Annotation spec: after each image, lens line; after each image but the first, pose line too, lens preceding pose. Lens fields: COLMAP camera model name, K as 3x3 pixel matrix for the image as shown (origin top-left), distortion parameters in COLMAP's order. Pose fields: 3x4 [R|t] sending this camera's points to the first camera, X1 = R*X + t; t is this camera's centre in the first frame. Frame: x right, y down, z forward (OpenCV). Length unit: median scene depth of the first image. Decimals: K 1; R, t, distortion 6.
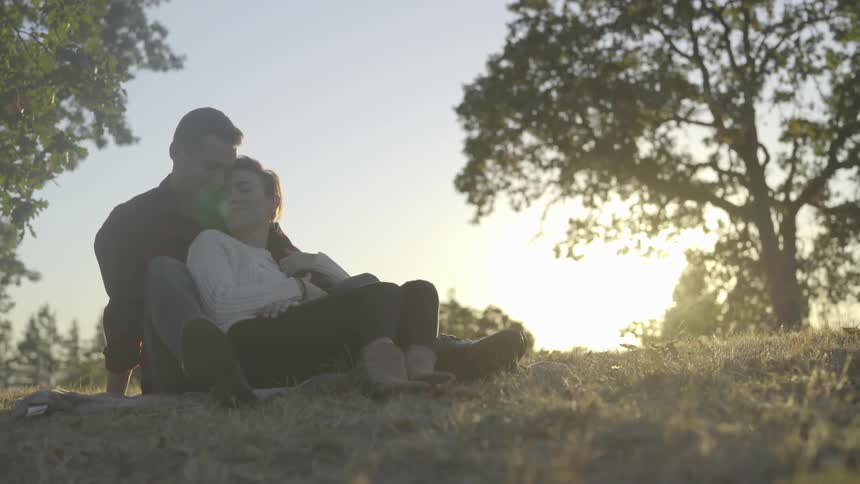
lens RADIAL K [[1199.4, 0, 430.0], [0, 1199.4, 242.0], [0, 0, 1]] dist [-0.068900, 0.233940]
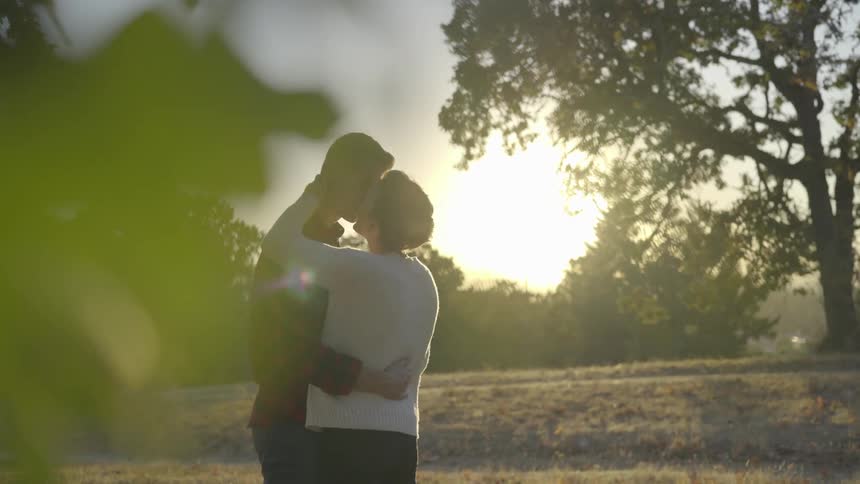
lens RADIAL K [[1199.4, 0, 430.0], [0, 1199.4, 242.0], [0, 0, 1]] dist [-0.068900, 0.233940]
pose [[0.995510, 0.034744, 0.088055, -0.056799], [-0.040881, 0.996787, 0.068882, -0.021631], [-0.085379, -0.072172, 0.993731, 0.187176]]
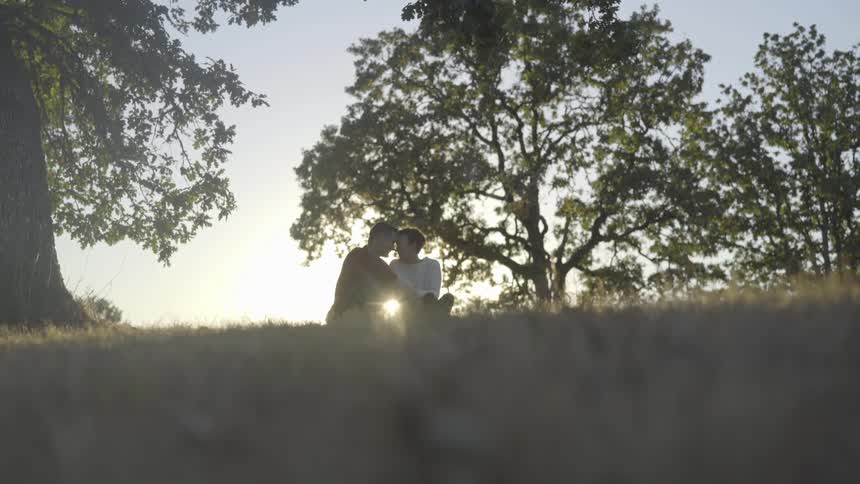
lens RADIAL K [[1199.4, 0, 430.0], [0, 1199.4, 242.0], [0, 0, 1]] dist [-0.068900, 0.233940]
pose [[0.981246, 0.065759, 0.181197, -0.060752], [-0.059175, 0.997384, -0.041510, 0.003111], [-0.183452, 0.030009, 0.982570, -0.203601]]
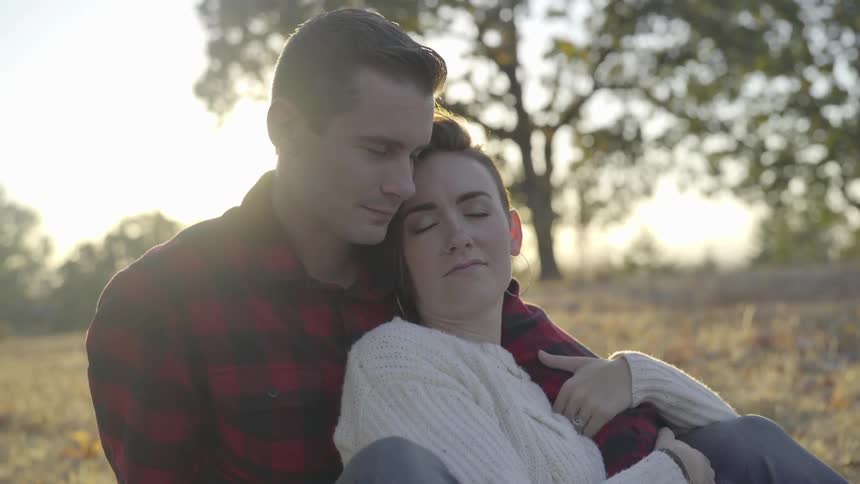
lens RADIAL K [[1204.0, 0, 430.0], [0, 1204.0, 242.0], [0, 0, 1]] dist [0.004116, 0.053784]
pose [[0.967764, 0.010076, 0.251658, -0.034803], [-0.029766, 0.996772, 0.074558, -0.008074], [-0.250095, -0.079645, 0.964940, 0.075554]]
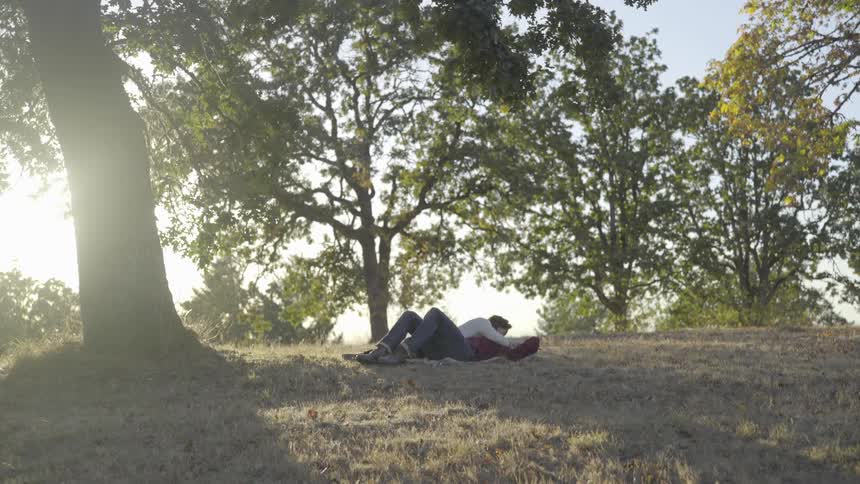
lens RADIAL K [[1199.4, 0, 430.0], [0, 1199.4, 242.0], [0, 0, 1]] dist [-0.068900, 0.233940]
pose [[0.911713, 0.087612, 0.401377, -0.177731], [-0.095401, 0.995439, -0.000583, -0.022285], [-0.399597, -0.037760, 0.915913, -0.220636]]
